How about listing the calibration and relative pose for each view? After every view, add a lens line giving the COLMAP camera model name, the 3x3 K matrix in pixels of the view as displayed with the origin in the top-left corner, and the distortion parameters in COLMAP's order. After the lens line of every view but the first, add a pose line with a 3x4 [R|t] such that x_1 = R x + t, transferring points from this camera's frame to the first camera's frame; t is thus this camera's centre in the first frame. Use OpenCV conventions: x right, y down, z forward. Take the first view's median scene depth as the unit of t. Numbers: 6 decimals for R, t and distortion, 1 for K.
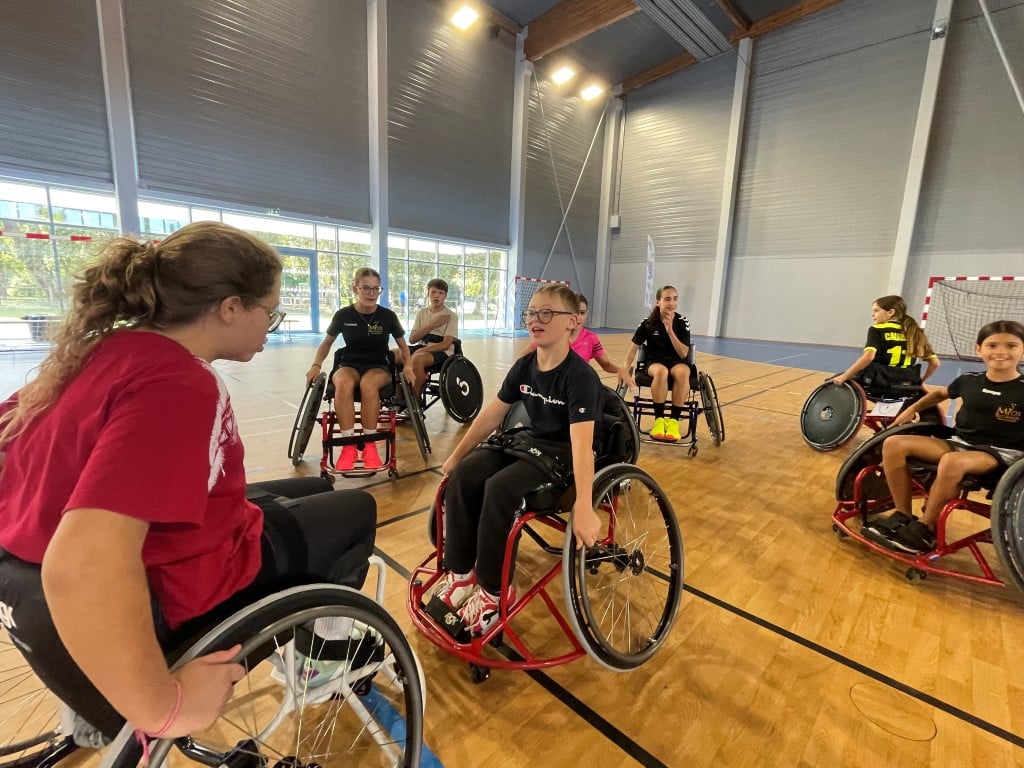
lens RADIAL K [[456.0, 0, 510.8], [0, 456.0, 376.9], [0, 0, 1]] dist [-0.000489, 0.000235]
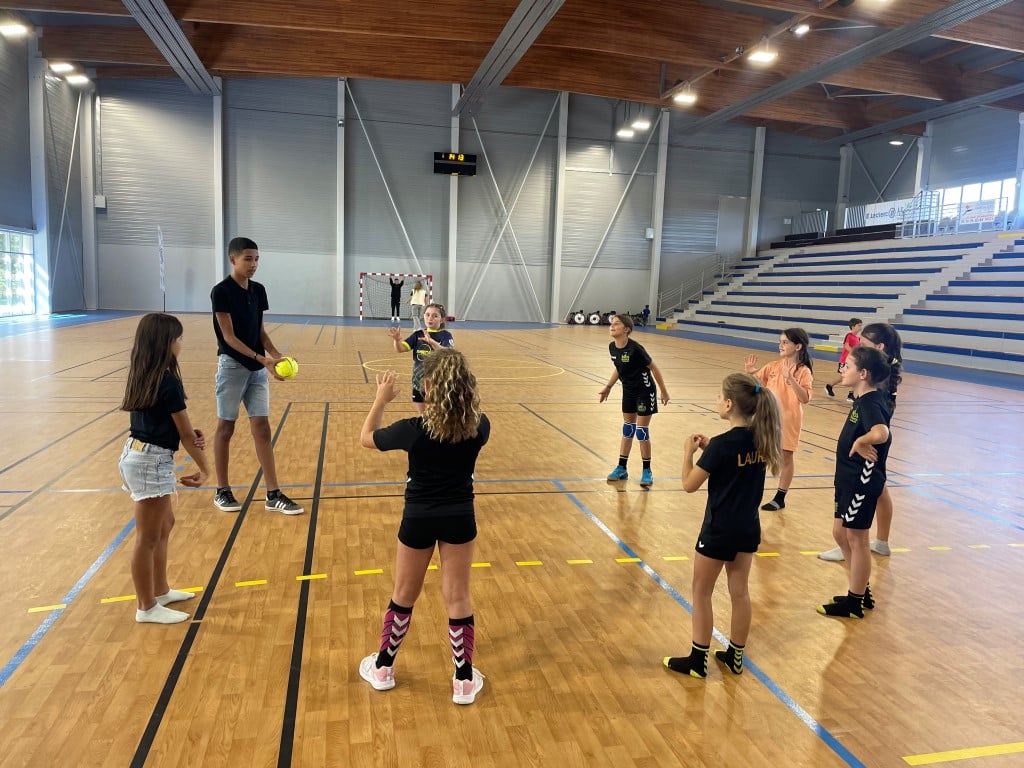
lens RADIAL K [[775.8, 0, 512.0], [0, 775.8, 383.3], [0, 0, 1]] dist [0.033853, -0.001387]
pose [[0.539339, -0.120748, 0.833387, -1.063297], [0.128820, 0.989848, 0.060050, 0.078532], [-0.832177, 0.074969, 0.549418, -0.888014]]
